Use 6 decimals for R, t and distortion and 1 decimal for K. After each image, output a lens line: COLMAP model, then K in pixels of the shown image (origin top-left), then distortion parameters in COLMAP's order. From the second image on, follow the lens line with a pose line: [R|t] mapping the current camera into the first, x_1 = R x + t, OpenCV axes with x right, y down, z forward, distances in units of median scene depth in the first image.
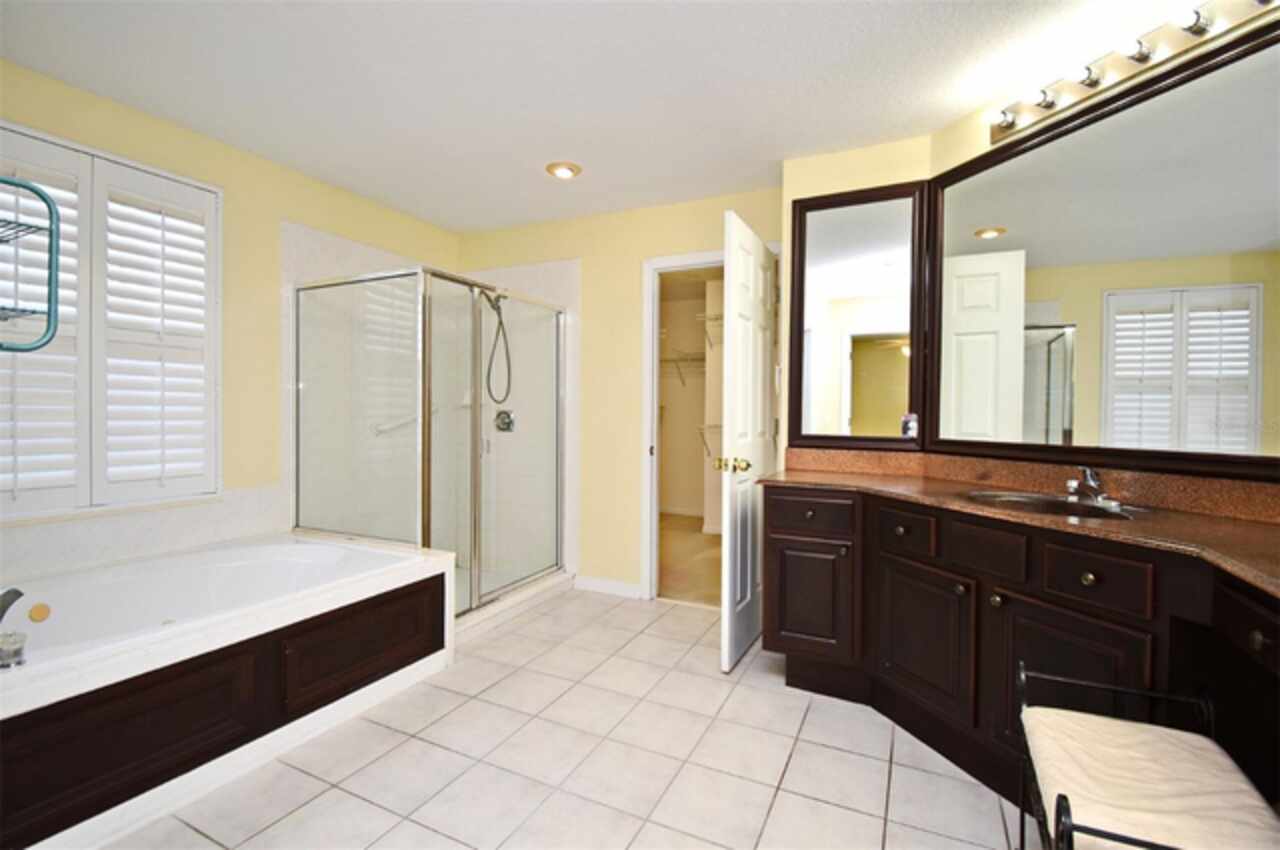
lens RADIAL K [[569.1, 0, 641.4], [0, 569.1, 421.6], [0, 0, 1]] dist [0.010724, -0.003099]
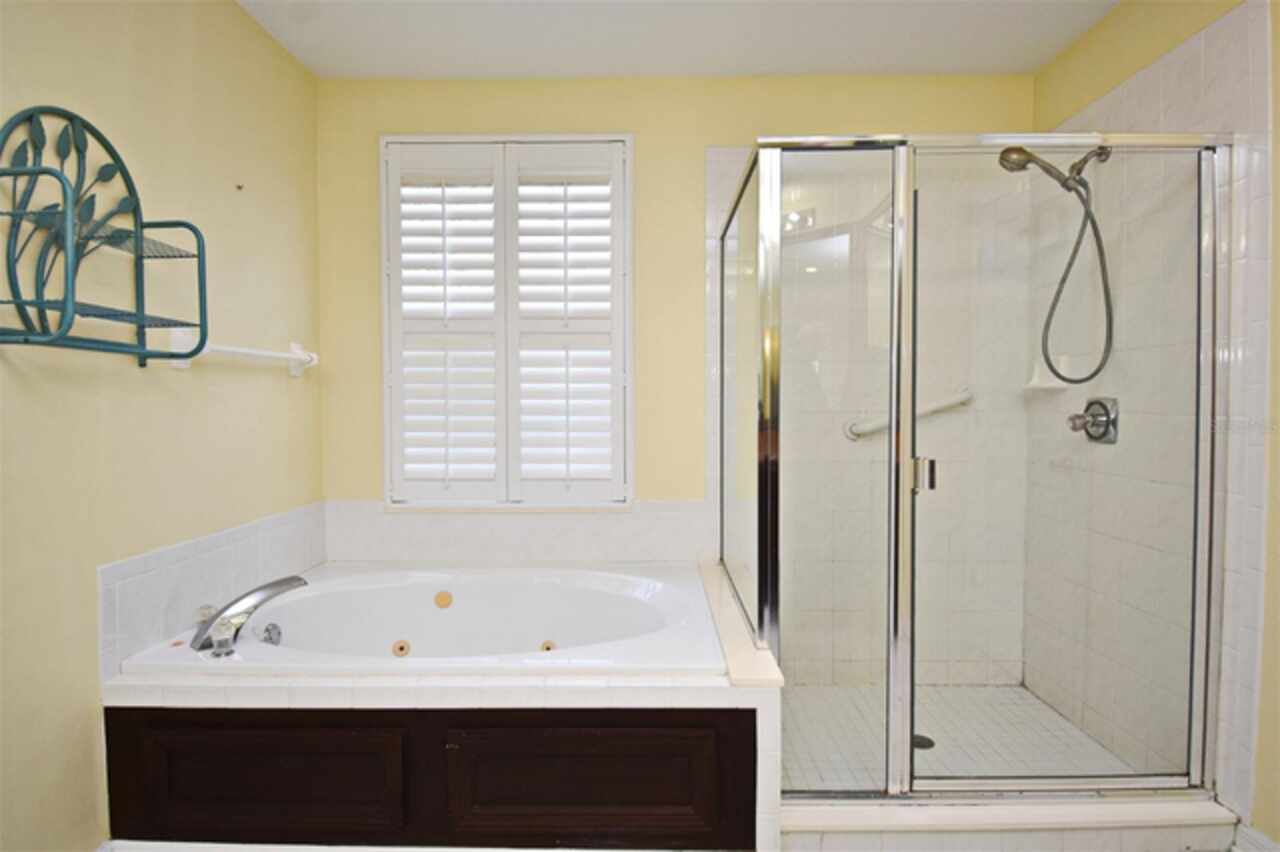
lens RADIAL K [[669.4, 0, 641.2], [0, 669.4, 424.6], [0, 0, 1]] dist [0.011165, -0.003113]
pose [[0.432857, 0.025048, -0.901114, 0.156897], [-0.005653, 0.999670, 0.025072, -0.014387], [0.901445, -0.005759, 0.432856, 0.621120]]
